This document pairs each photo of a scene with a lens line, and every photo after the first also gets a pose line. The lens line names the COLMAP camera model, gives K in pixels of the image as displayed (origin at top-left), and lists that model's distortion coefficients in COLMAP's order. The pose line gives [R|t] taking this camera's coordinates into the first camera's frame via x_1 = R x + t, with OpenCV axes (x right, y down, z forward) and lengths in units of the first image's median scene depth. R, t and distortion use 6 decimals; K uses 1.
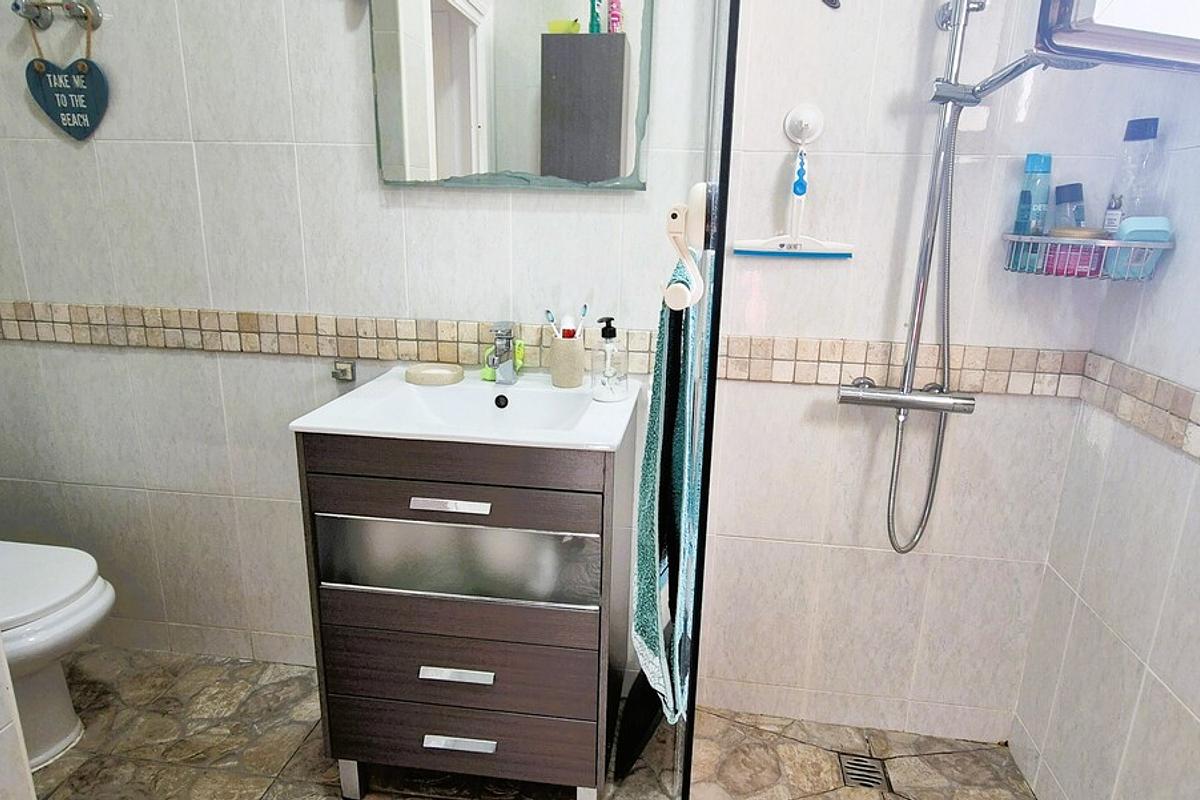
lens RADIAL K [[707.4, 0, 606.9], [0, 707.4, 404.9], [0, 0, 1]] dist [0.000545, 0.000727]
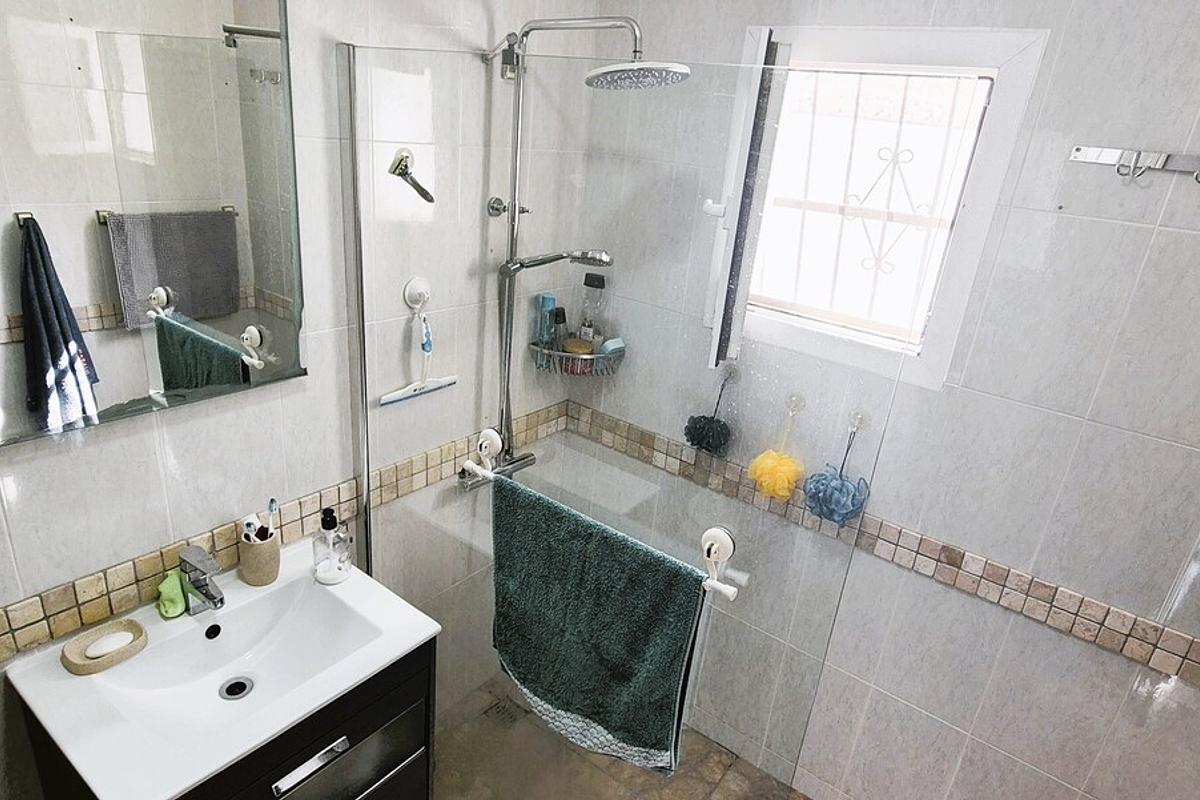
lens RADIAL K [[707.4, 0, 606.9], [0, 707.4, 404.9], [0, 0, 1]] dist [0.000545, 0.000727]
pose [[0.502975, -0.290224, 0.814117, -0.585024], [0.154250, 0.956957, 0.245846, -0.456807], [-0.850425, 0.001923, 0.526093, 0.098203]]
